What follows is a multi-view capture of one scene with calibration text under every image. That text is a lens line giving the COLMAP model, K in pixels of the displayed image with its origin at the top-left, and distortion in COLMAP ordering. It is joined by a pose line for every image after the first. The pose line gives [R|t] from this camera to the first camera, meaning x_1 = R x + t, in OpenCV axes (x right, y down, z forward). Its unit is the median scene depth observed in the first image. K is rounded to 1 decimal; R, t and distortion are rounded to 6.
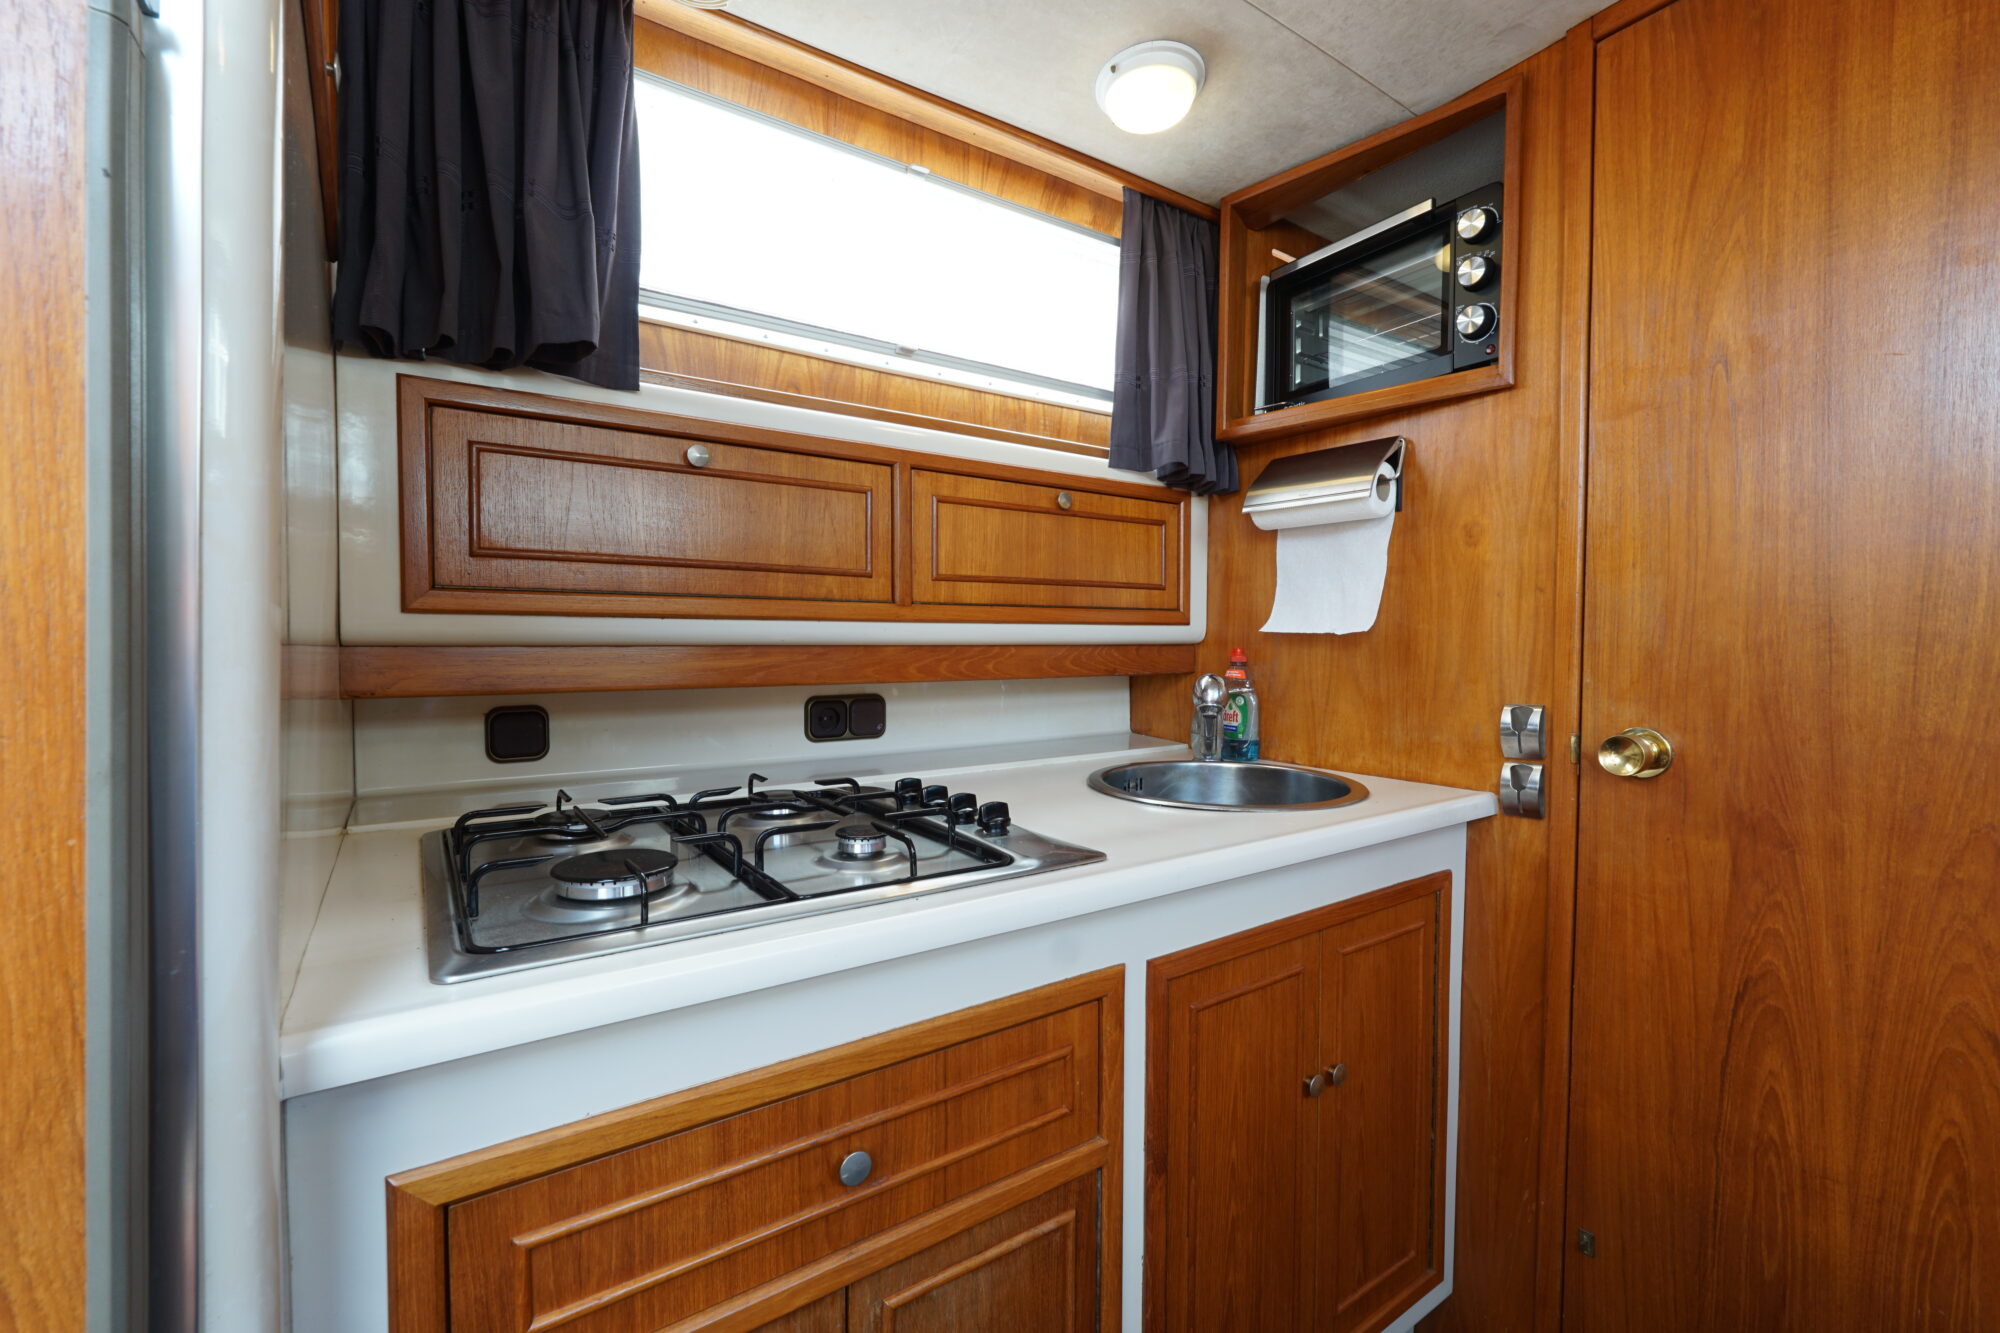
lens RADIAL K [[842.3, 0, 994.9], [0, 842.3, 666.3], [0, 0, 1]] dist [-0.018218, 0.007576]
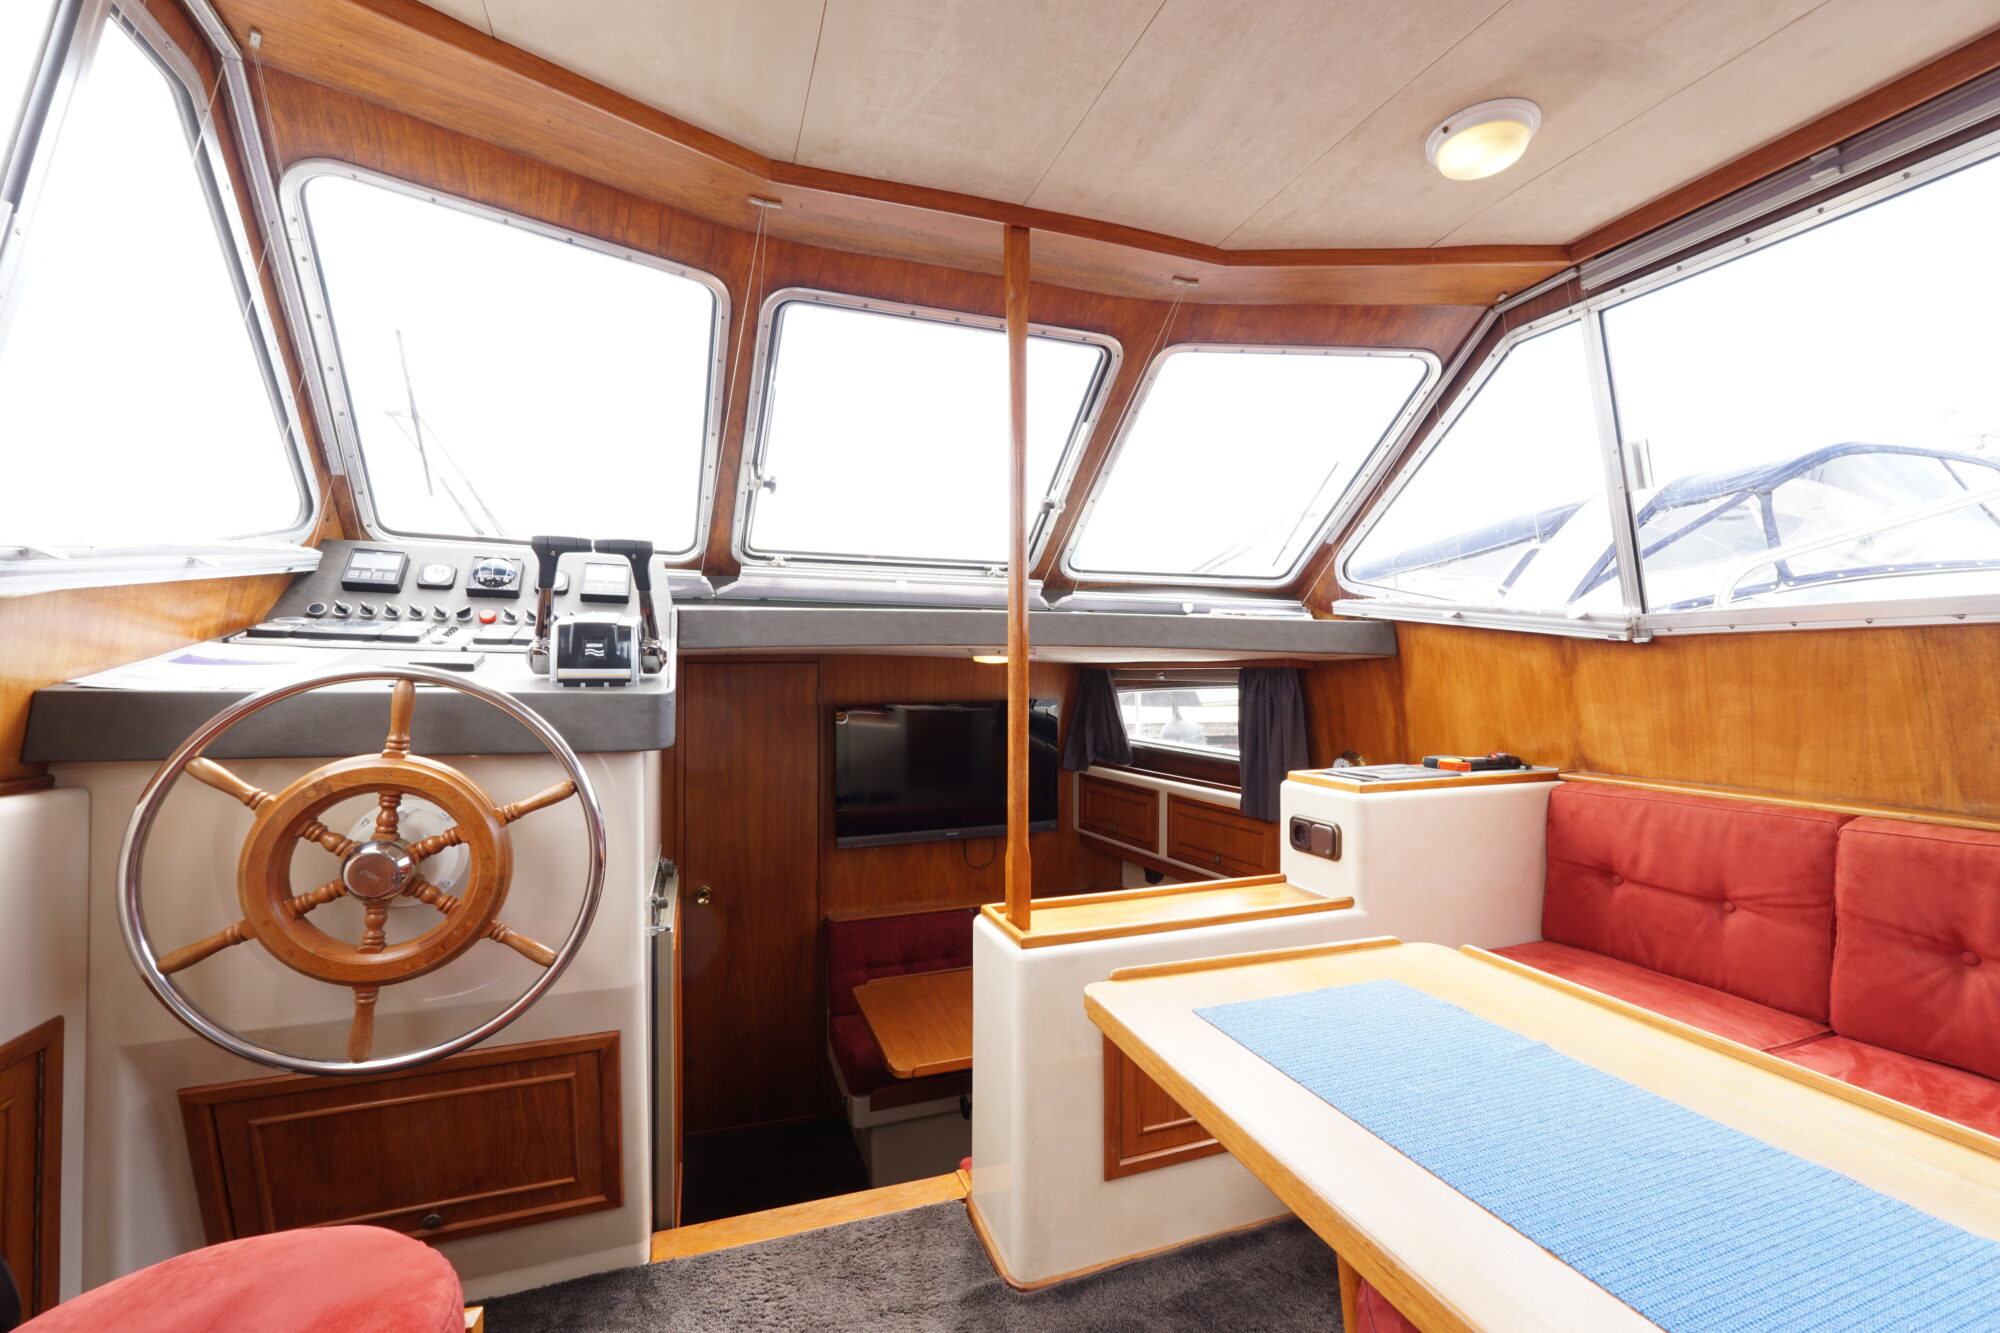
lens RADIAL K [[842.3, 0, 994.9], [0, 842.3, 666.3], [0, 0, 1]] dist [-0.018218, 0.007576]
pose [[0.251753, -0.002354, 0.967789, -2.156355], [0.028288, 0.999588, -0.004927, -0.759541], [-0.967378, 0.028617, 0.251715, -0.952987]]
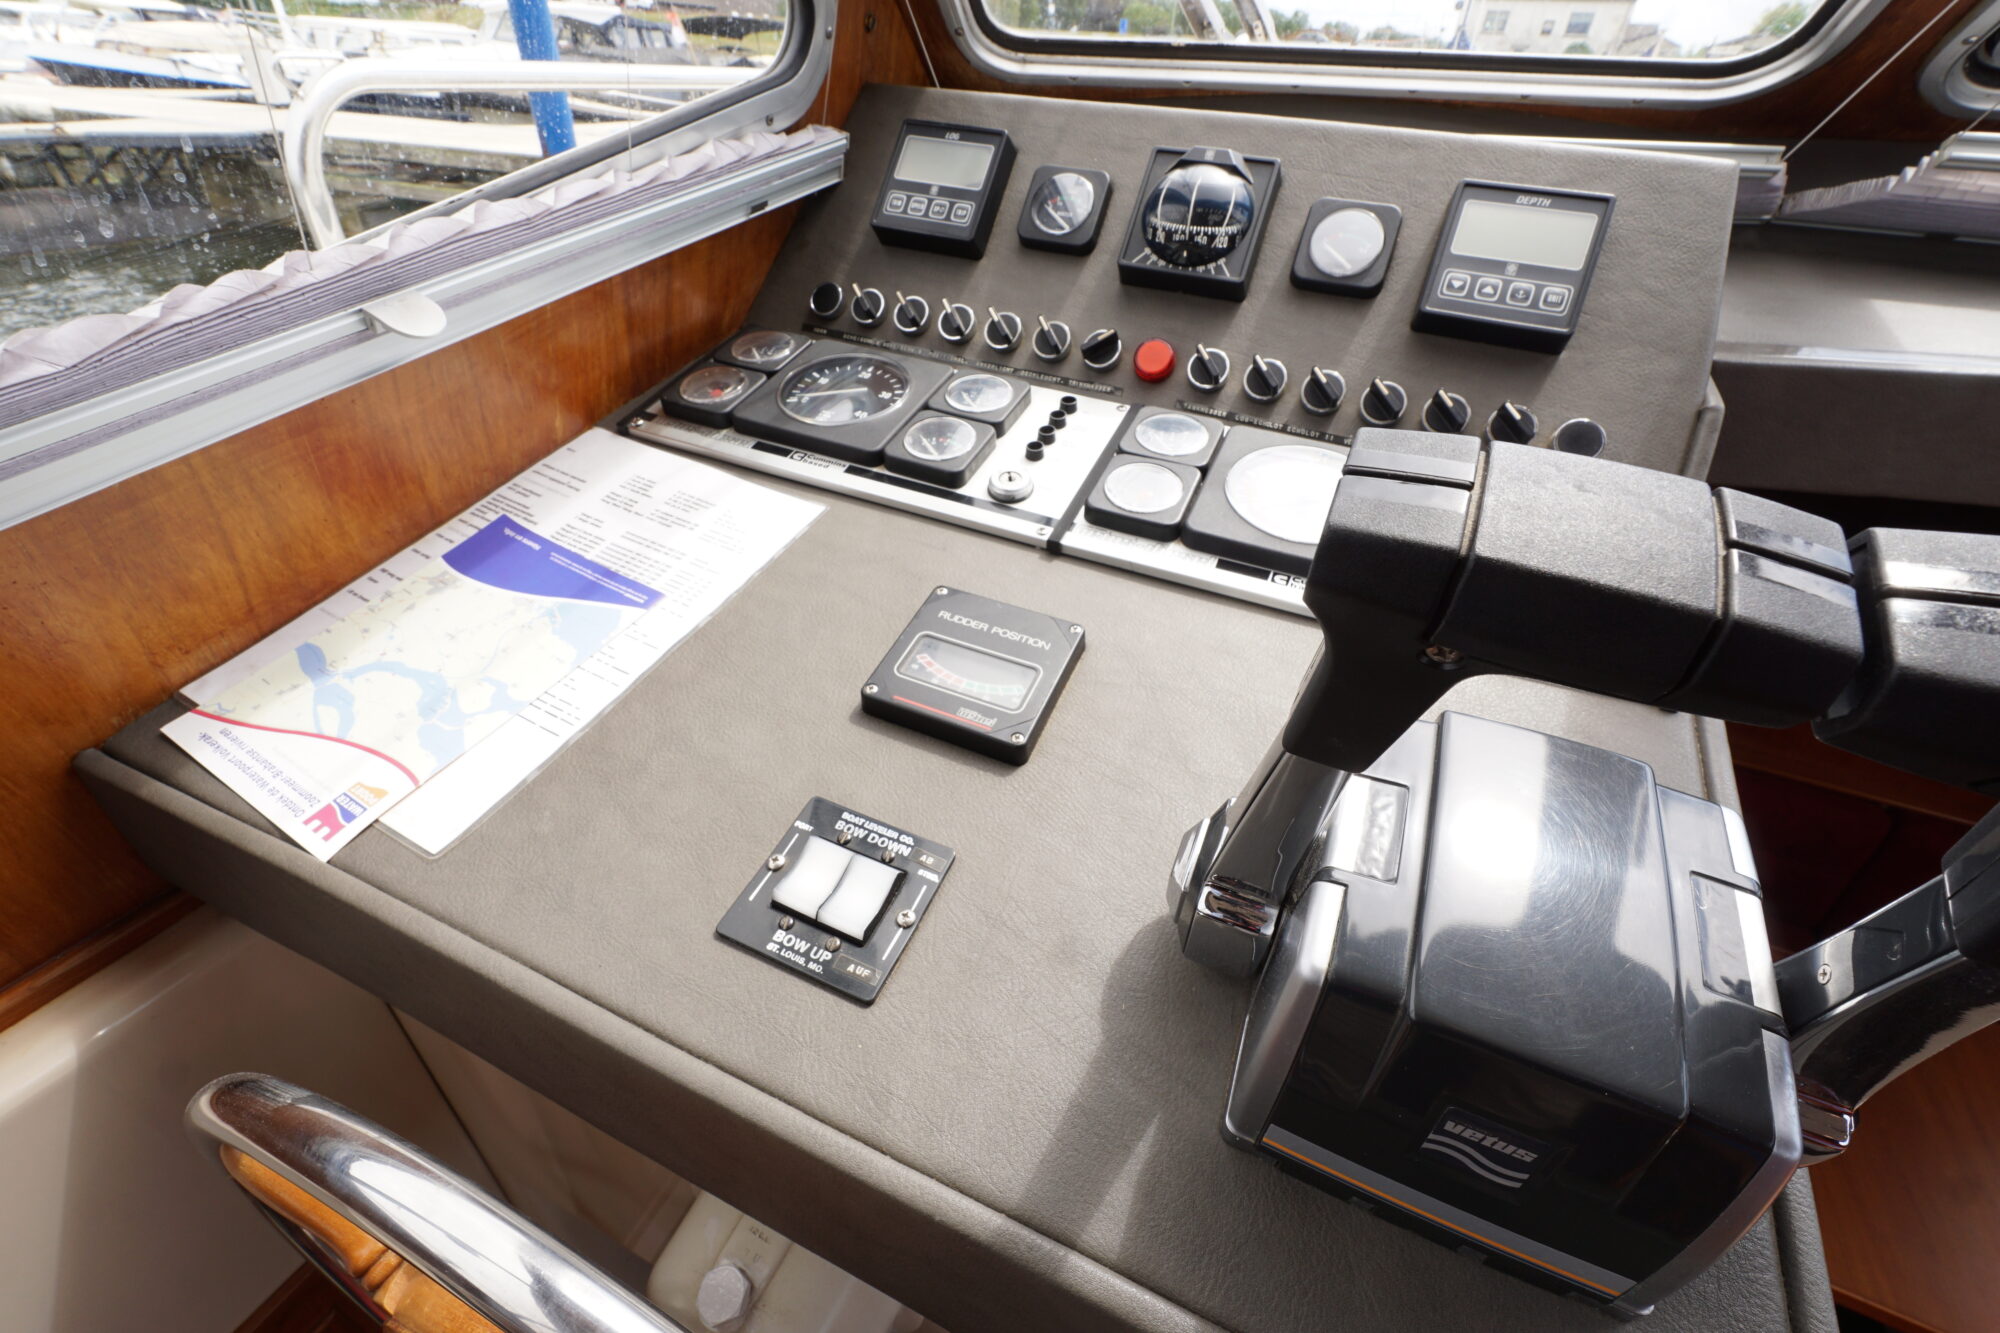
lens RADIAL K [[839.3, 0, 997.2], [0, 839.3, 666.6], [0, 0, 1]] dist [-0.020436, 0.008536]
pose [[0.860632, -0.273525, 0.429532, -1.212781], [-0.021401, 0.823323, 0.567170, -1.058364], [-0.508778, -0.497316, 0.702724, -0.035176]]
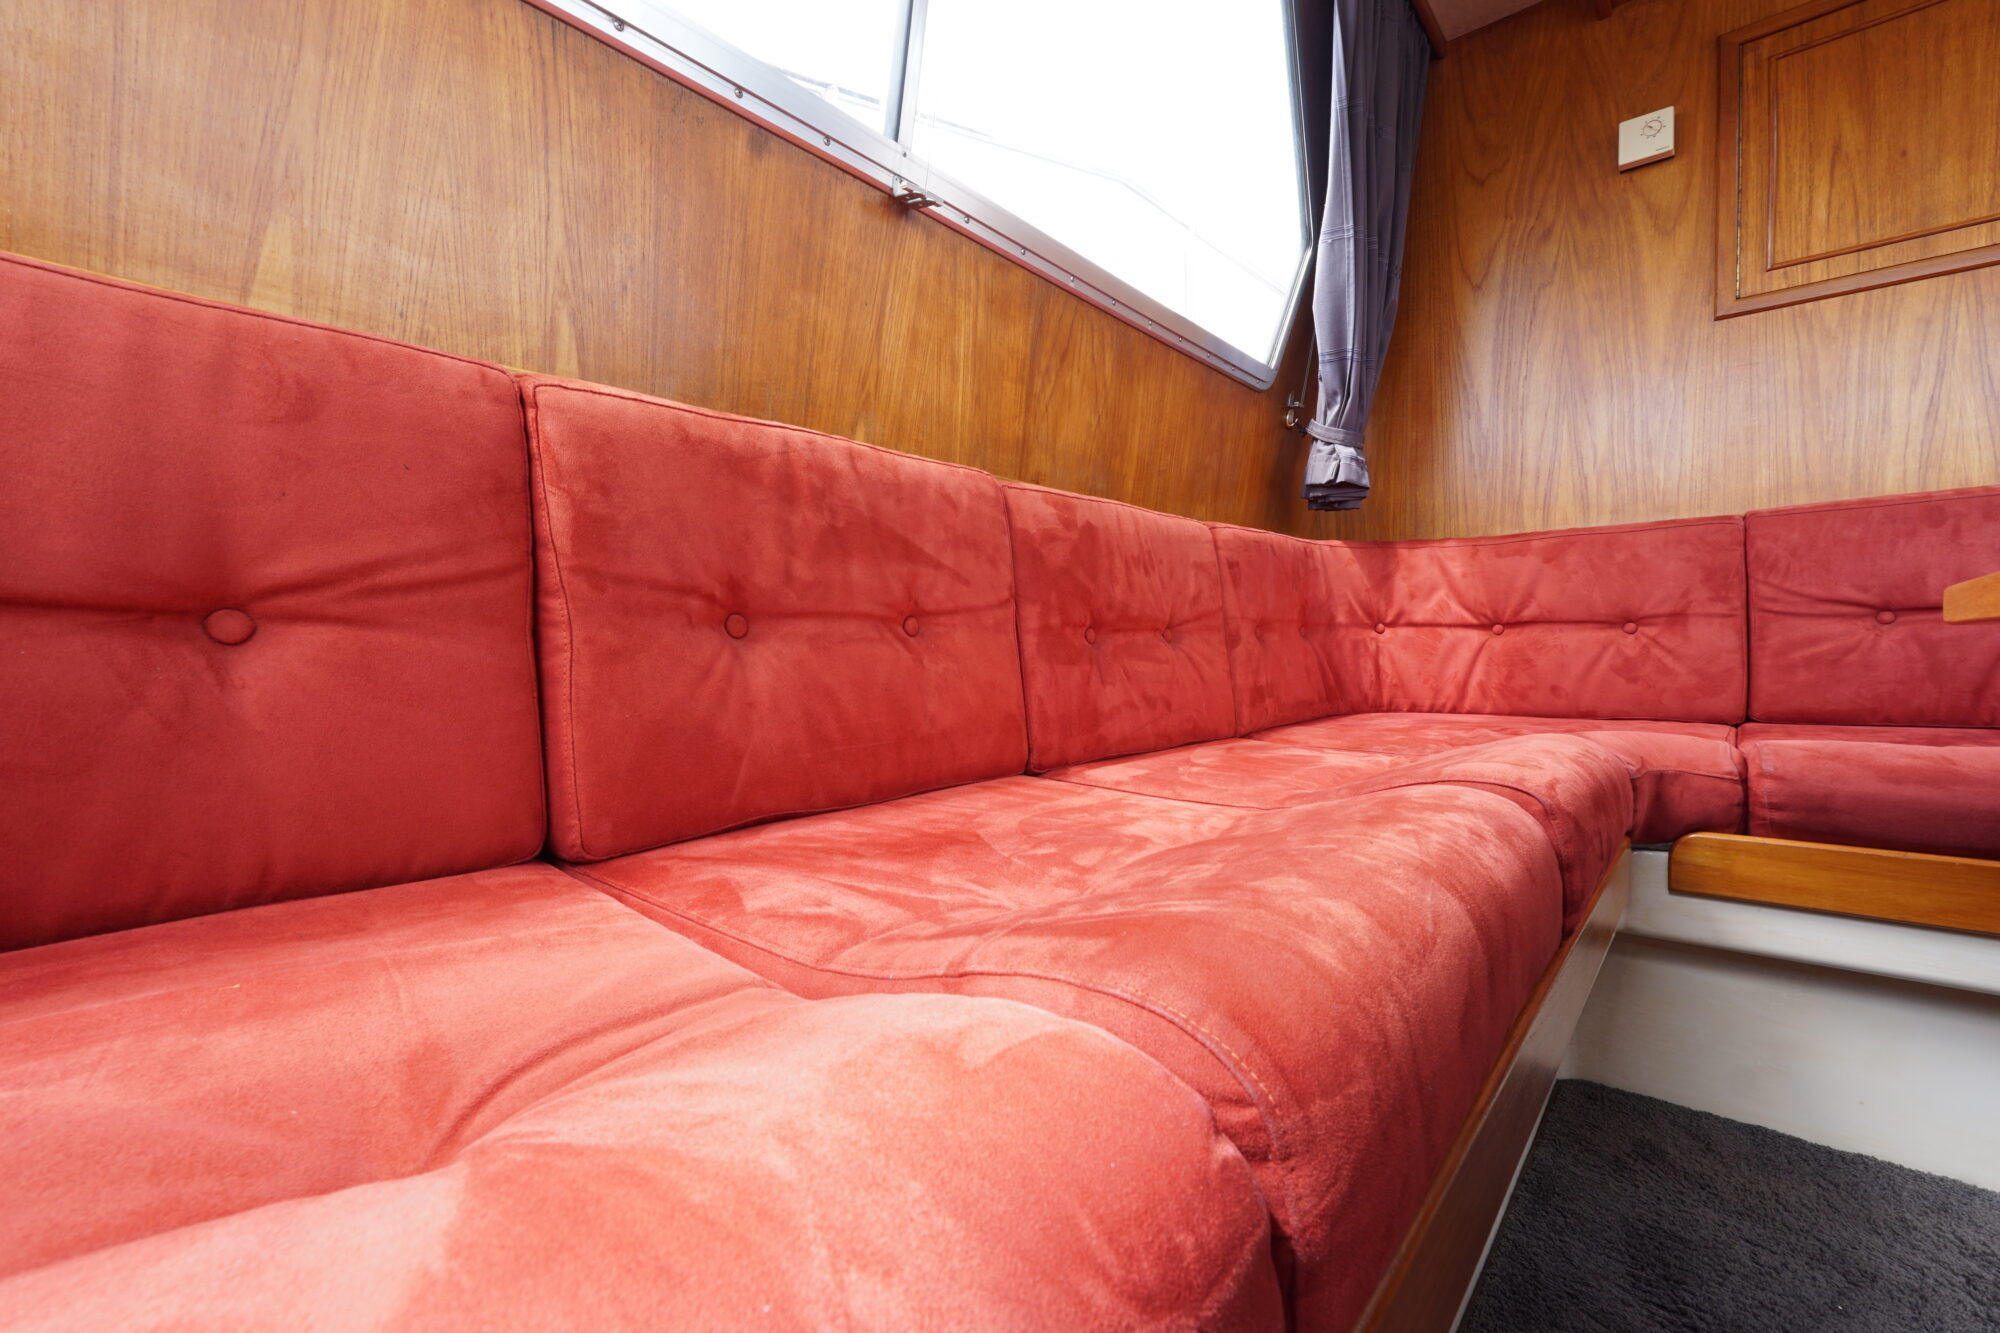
lens RADIAL K [[846.5, 0, 996.7], [0, 846.5, 659.9], [0, 0, 1]] dist [-0.001639, 0.000044]
pose [[-0.966935, -0.001630, -0.255017, -0.642632], [-0.011250, 0.999279, 0.036269, -0.296368], [0.254774, 0.037939, -0.966256, -1.299341]]
